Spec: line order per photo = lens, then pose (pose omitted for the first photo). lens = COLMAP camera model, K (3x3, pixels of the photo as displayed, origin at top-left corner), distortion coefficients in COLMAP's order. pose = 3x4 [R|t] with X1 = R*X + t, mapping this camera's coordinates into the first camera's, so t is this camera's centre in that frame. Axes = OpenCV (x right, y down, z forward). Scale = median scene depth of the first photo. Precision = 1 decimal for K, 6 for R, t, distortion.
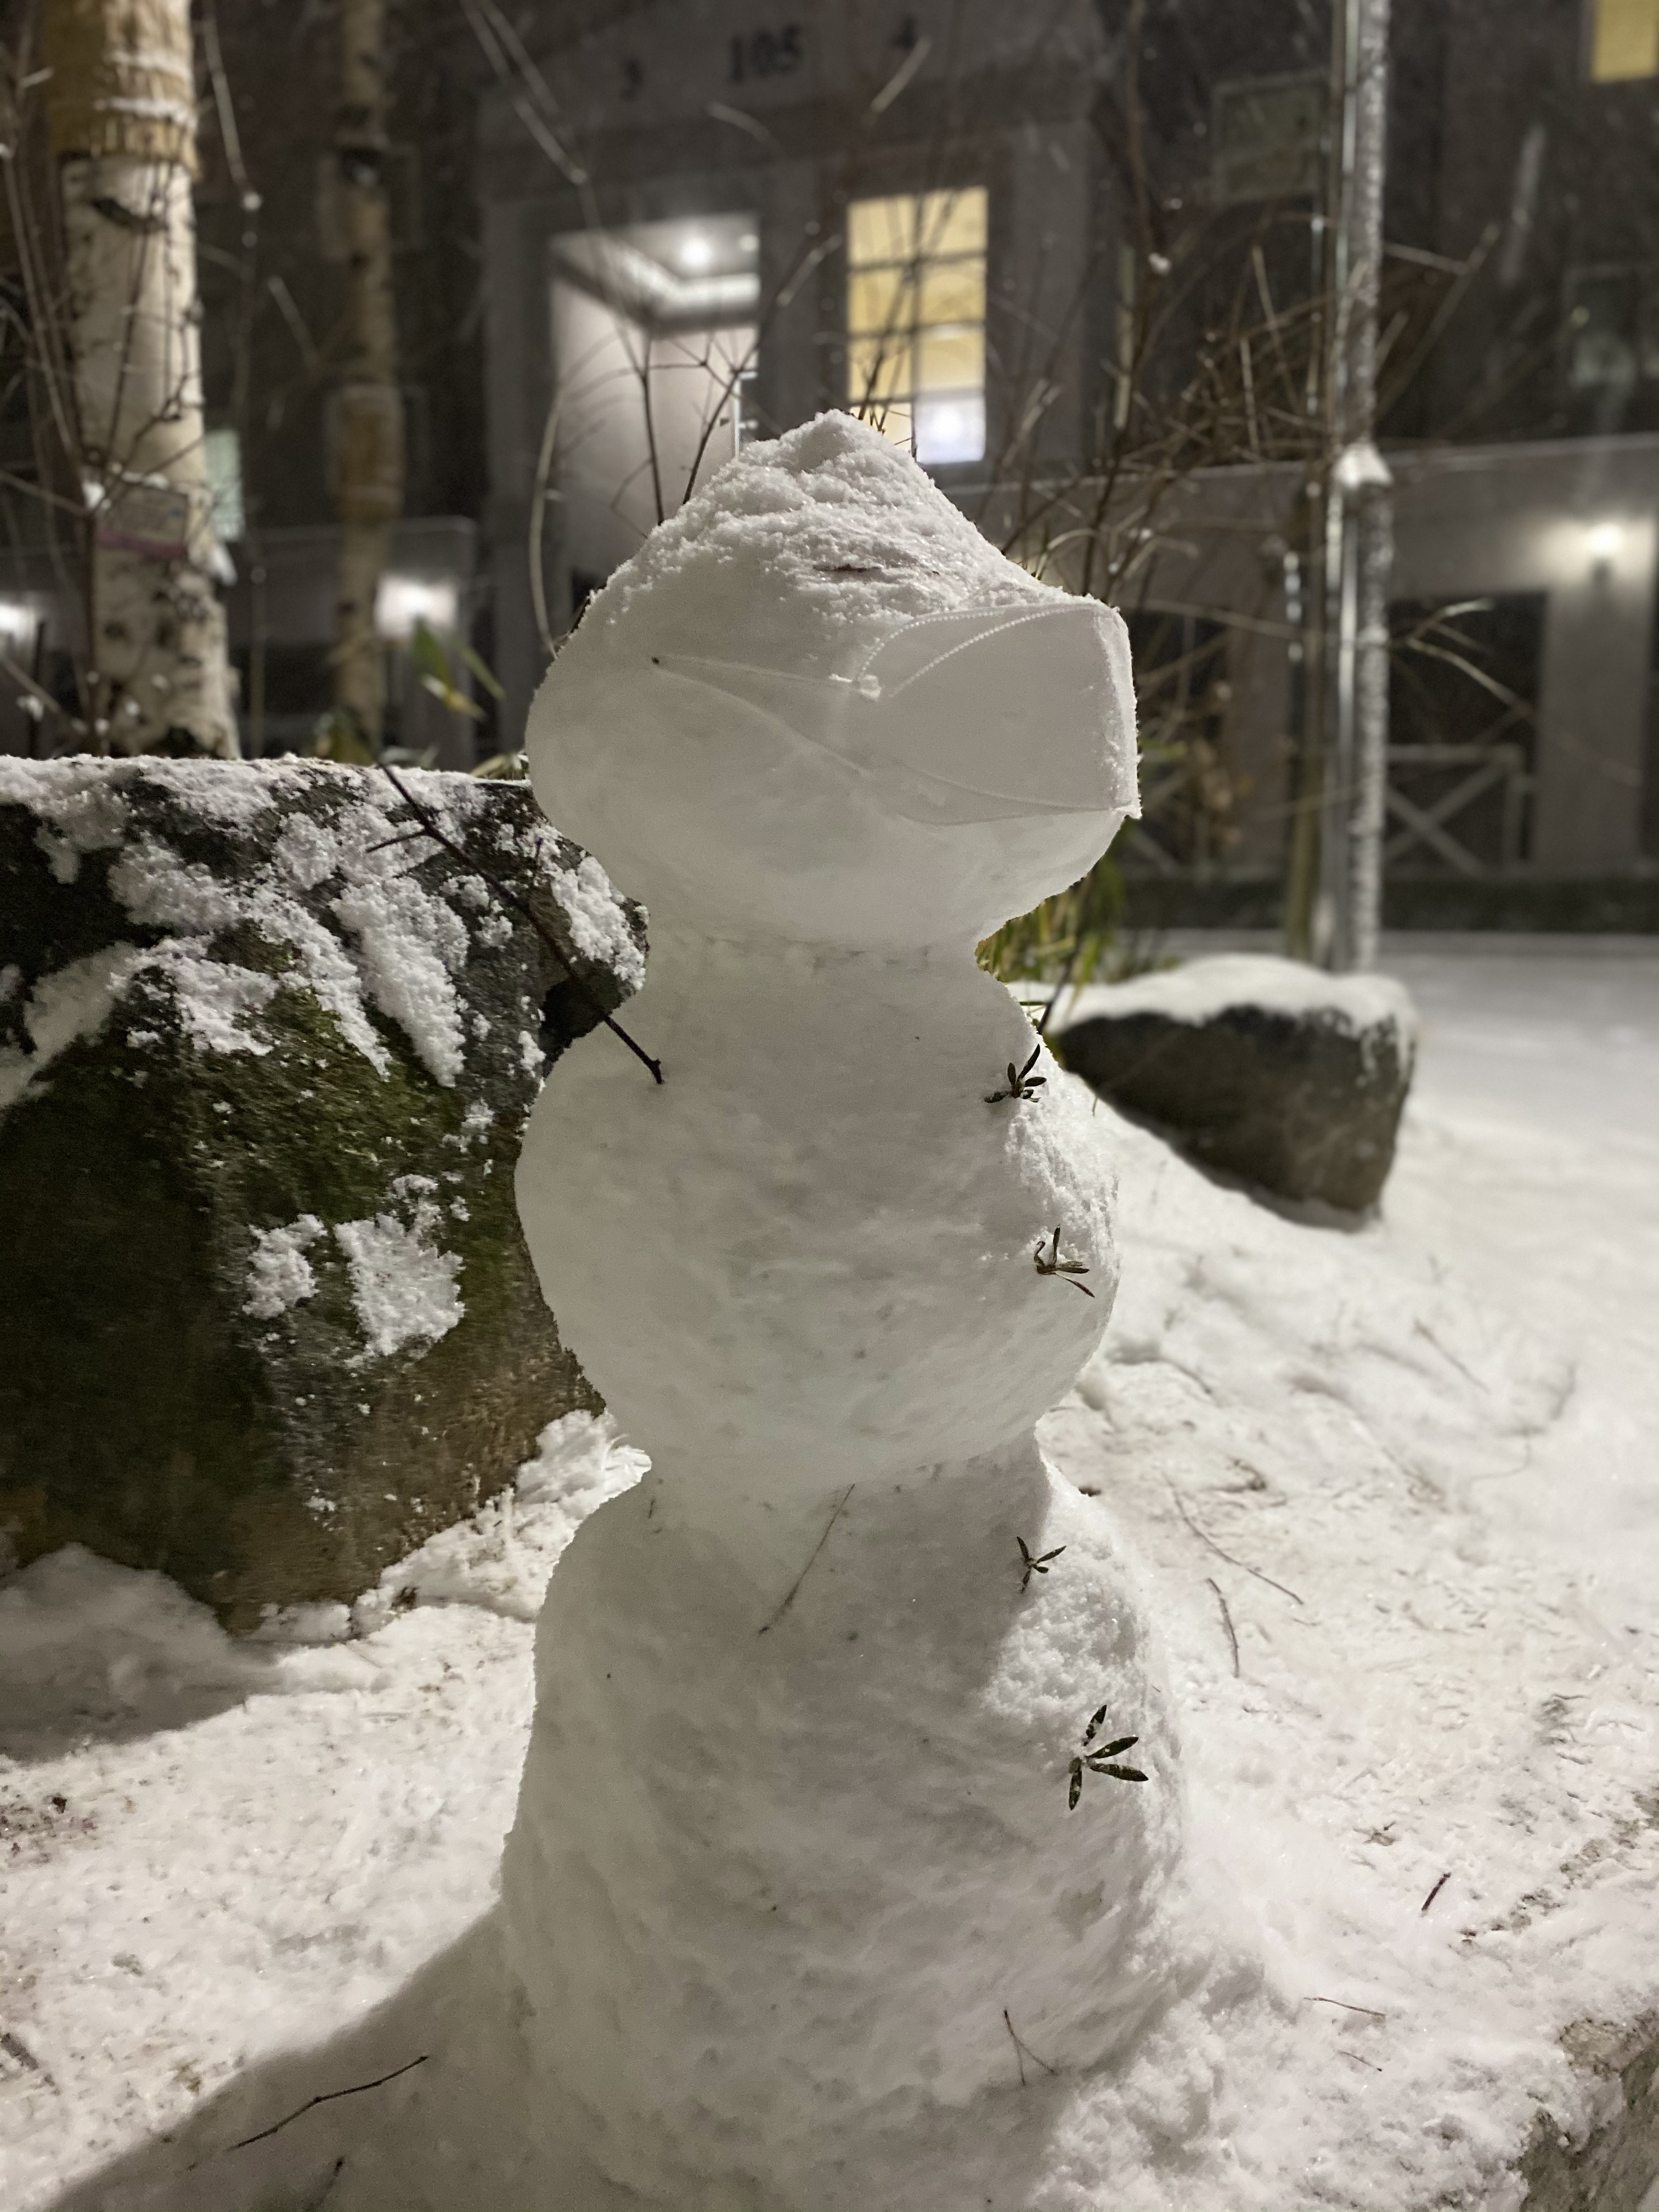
lens RADIAL K [[1665.6, 0, 831.2], [0, 1665.6, 1103.8], [0, 0, 1]] dist [0.030831, -0.038929]
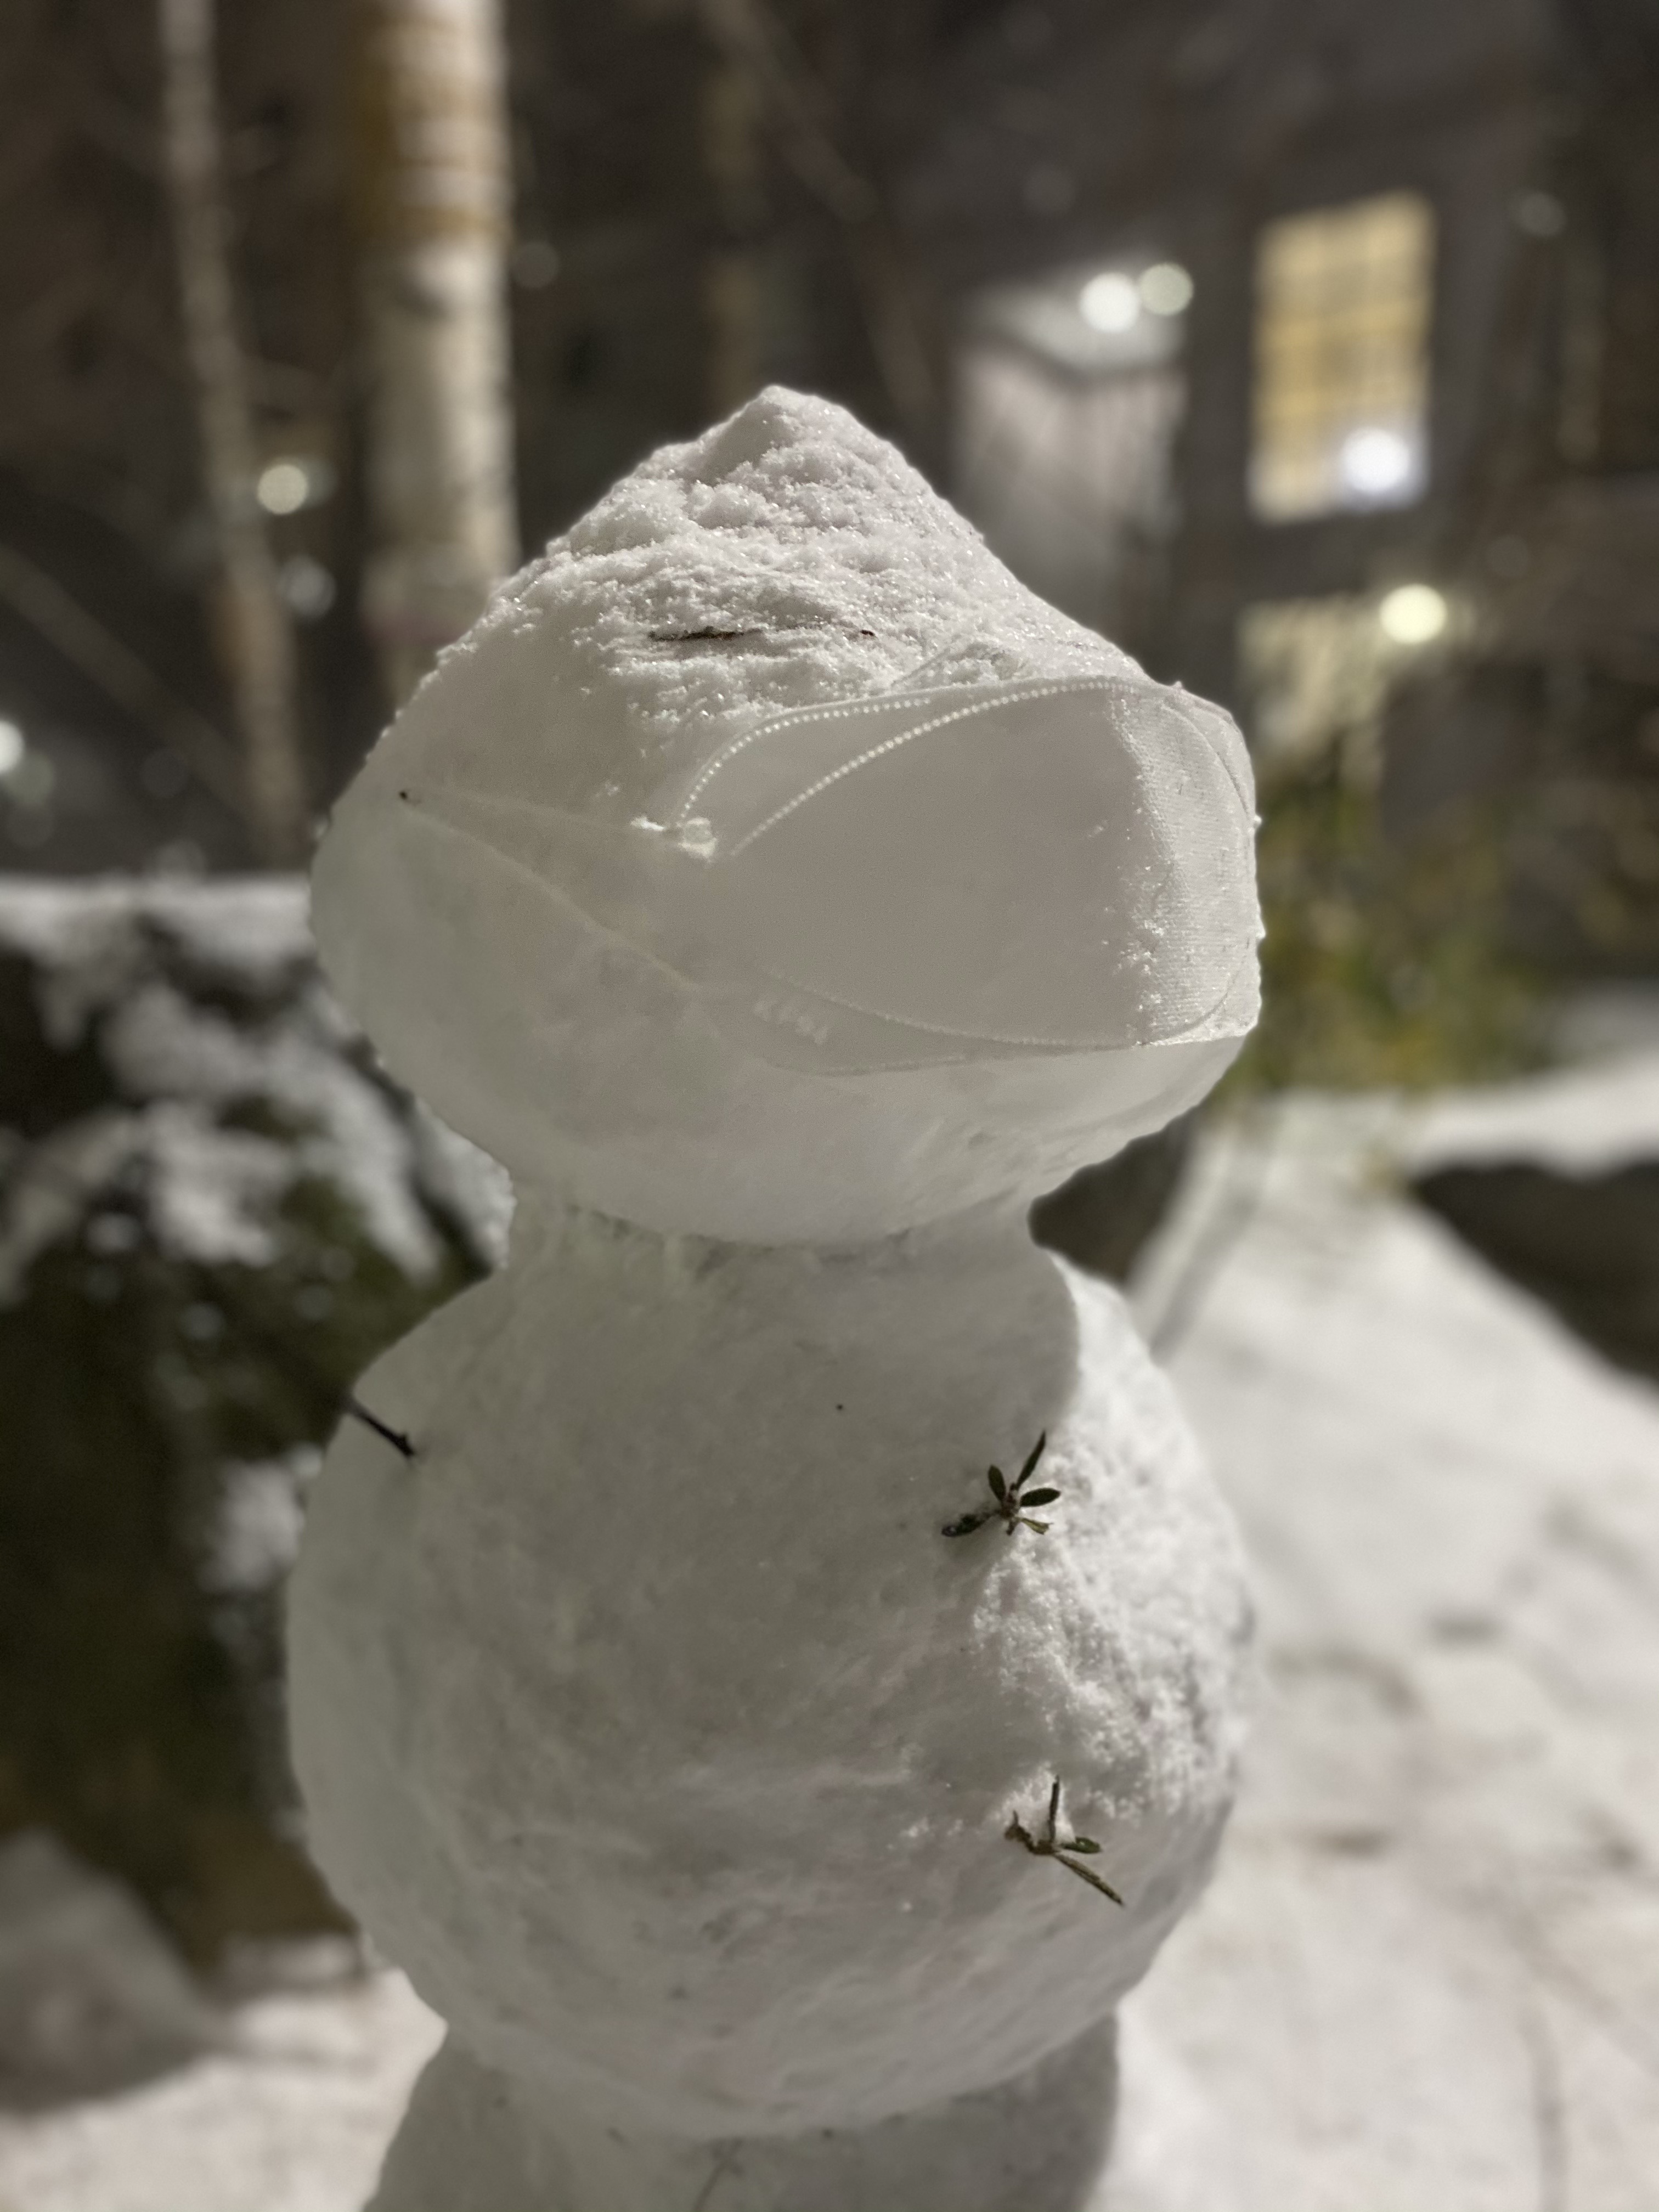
lens RADIAL K [[1665.6, 0, 827.4], [0, 1665.6, 1099.5], [0, 0, 1]] dist [0.030831, -0.038929]
pose [[0.968694, 0.019017, -0.247527, 0.198327], [-0.027486, 0.999147, -0.030803, -0.136011], [0.246730, 0.036642, 0.968391, 0.435275]]
